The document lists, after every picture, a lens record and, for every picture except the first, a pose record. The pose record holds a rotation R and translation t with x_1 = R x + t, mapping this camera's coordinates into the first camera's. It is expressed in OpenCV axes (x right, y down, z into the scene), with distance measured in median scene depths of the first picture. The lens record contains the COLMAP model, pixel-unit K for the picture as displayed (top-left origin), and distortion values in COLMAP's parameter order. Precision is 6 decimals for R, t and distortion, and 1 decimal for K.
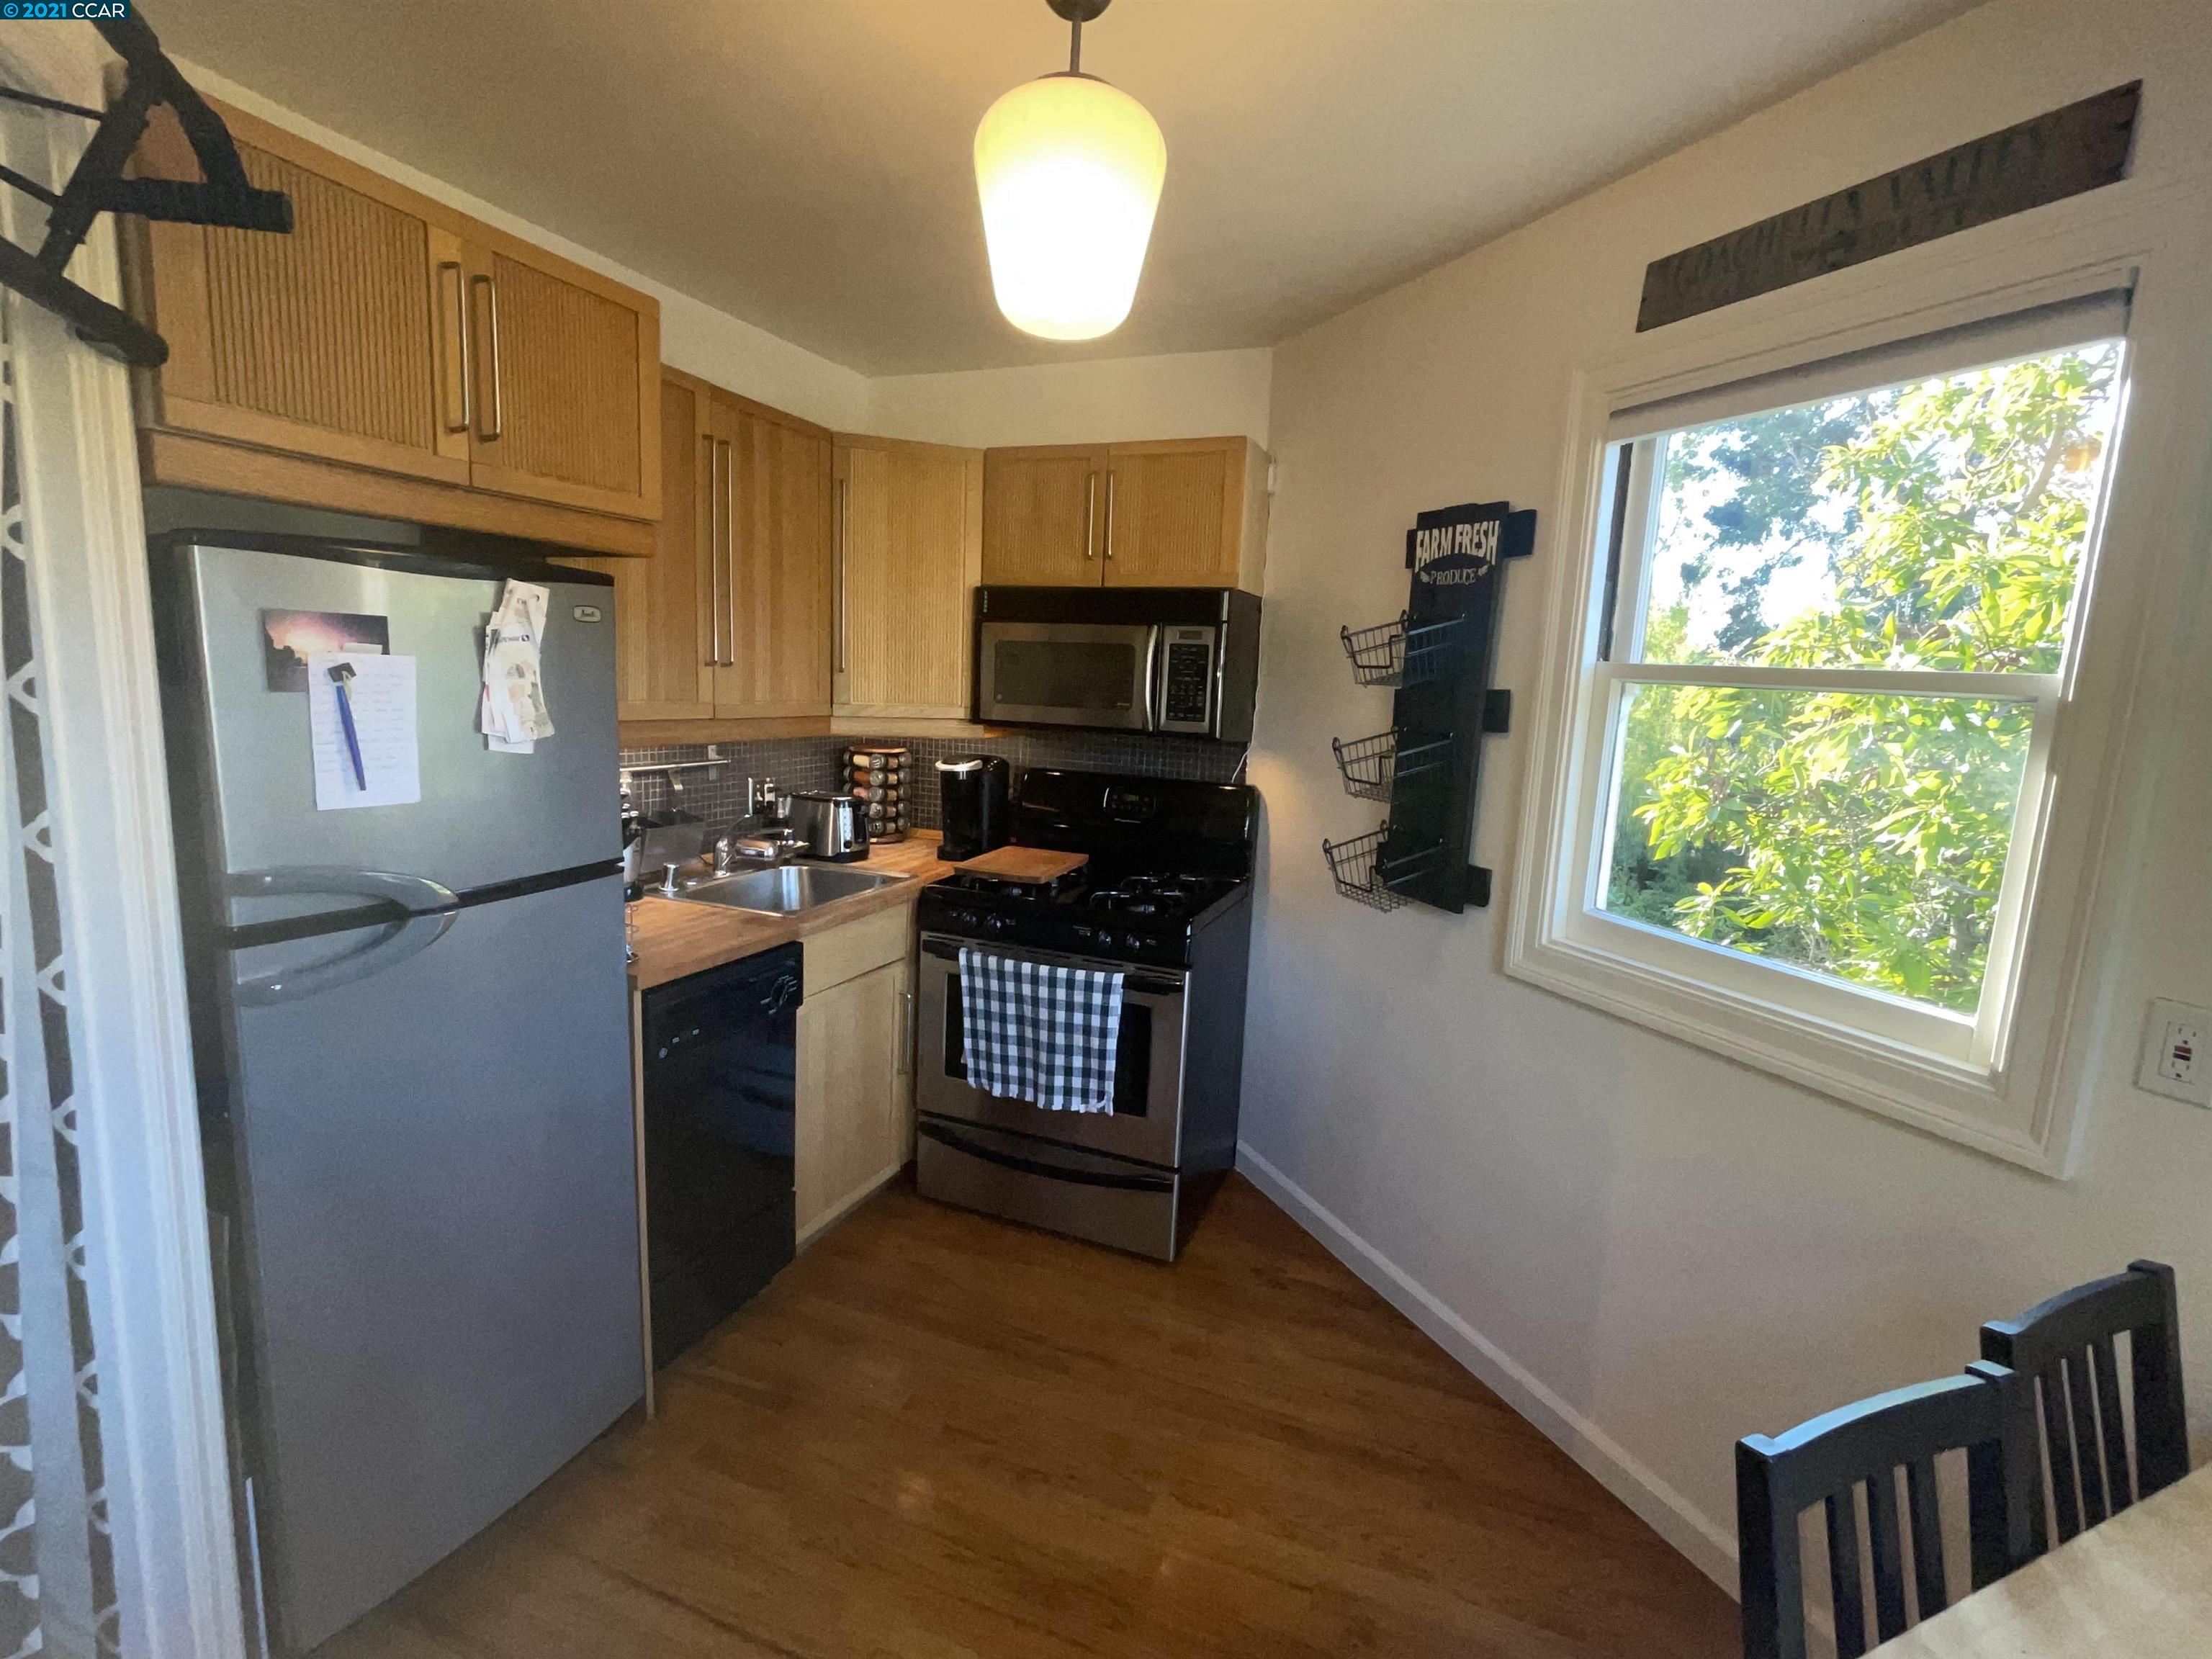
lens RADIAL K [[1031.4, 0, 1104.1], [0, 1031.4, 829.9], [0, 0, 1]] dist [-0.008271, -0.002645]
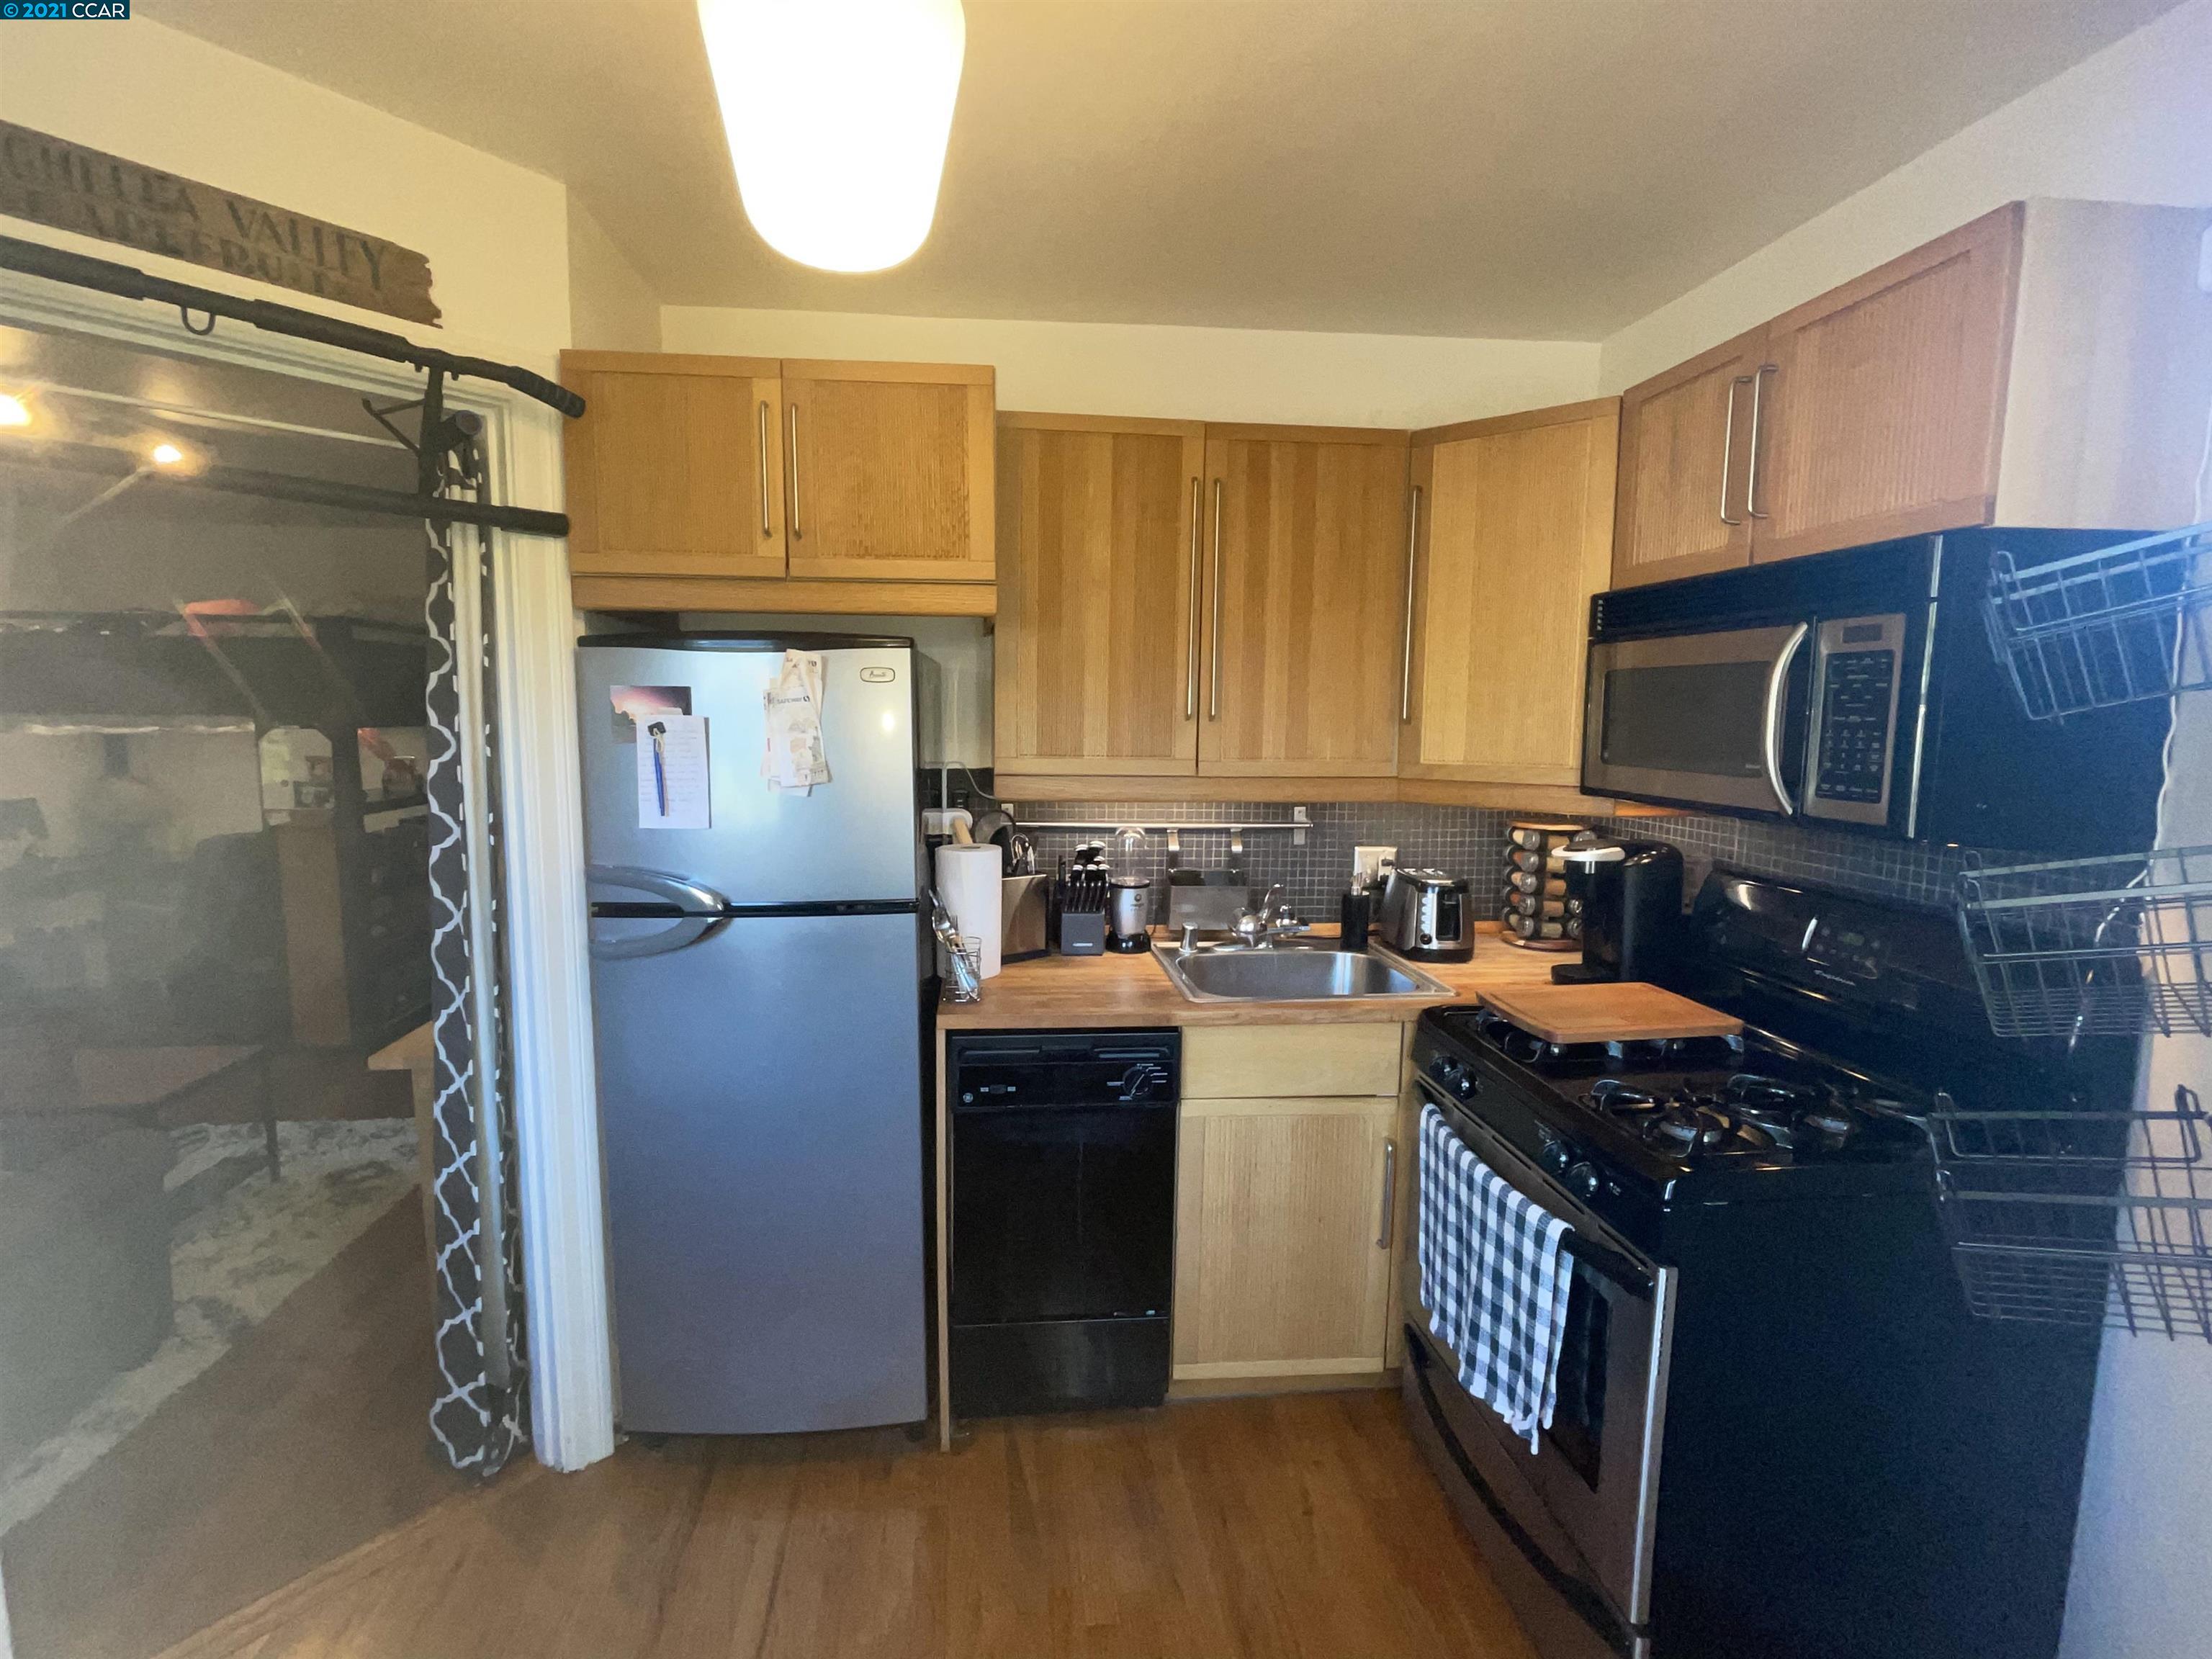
lens RADIAL K [[1031.4, 0, 1105.3], [0, 1031.4, 828.0], [0, 0, 1]] dist [-0.008271, -0.002645]
pose [[0.456630, 0.062807, -0.887437, 0.368230], [-0.120736, 0.992651, 0.008129, -0.051457], [0.881426, 0.103433, 0.460857, 0.440649]]
